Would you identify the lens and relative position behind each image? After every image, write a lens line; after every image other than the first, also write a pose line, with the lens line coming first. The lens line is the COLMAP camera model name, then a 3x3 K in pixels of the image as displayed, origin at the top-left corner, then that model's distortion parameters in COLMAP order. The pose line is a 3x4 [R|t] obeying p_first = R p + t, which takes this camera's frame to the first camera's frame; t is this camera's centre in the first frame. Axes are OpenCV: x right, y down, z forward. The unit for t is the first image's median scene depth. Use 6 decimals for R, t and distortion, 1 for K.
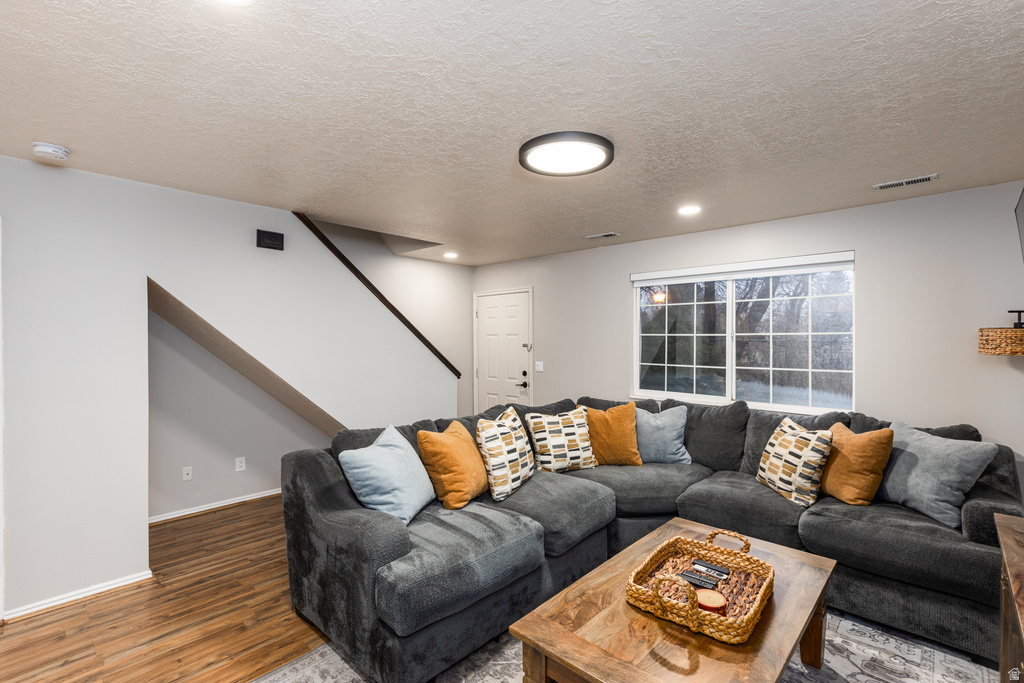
lens RADIAL K [[463.4, 0, 517.2], [0, 463.4, 341.6], [0, 0, 1]] dist [0.001416, 0.000163]
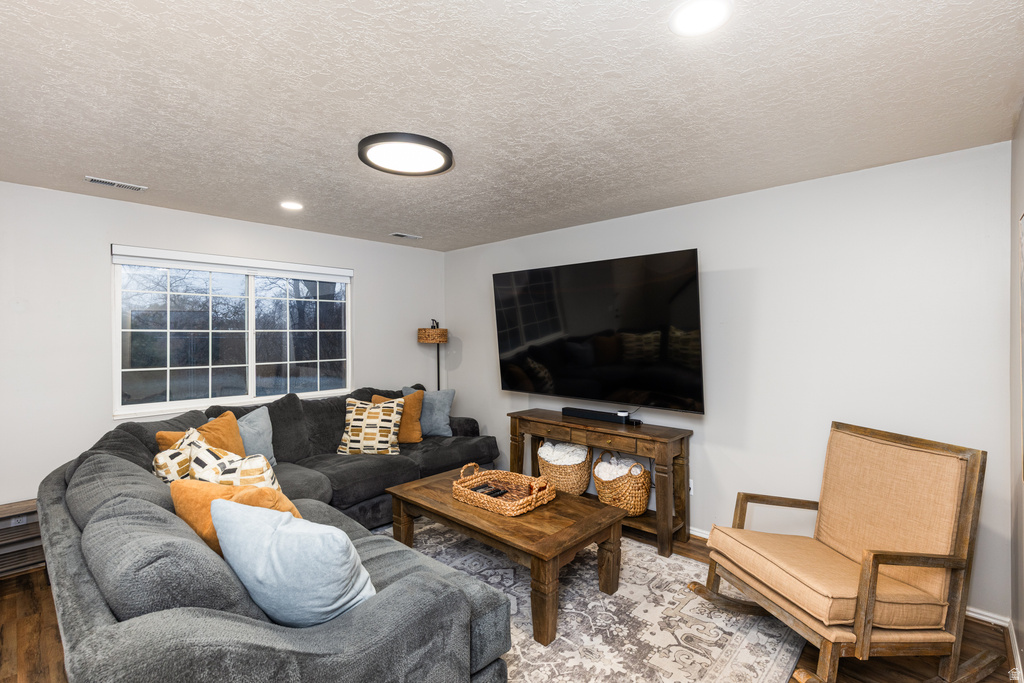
lens RADIAL K [[463.4, 0, 516.4], [0, 463.4, 334.9], [0, 0, 1]] dist [0.001416, 0.000163]
pose [[-0.026898, 0.006339, 0.999618, -0.739891], [0.014739, 0.999874, -0.005944, 0.008646], [-0.999530, 0.014574, -0.026988, 0.638098]]
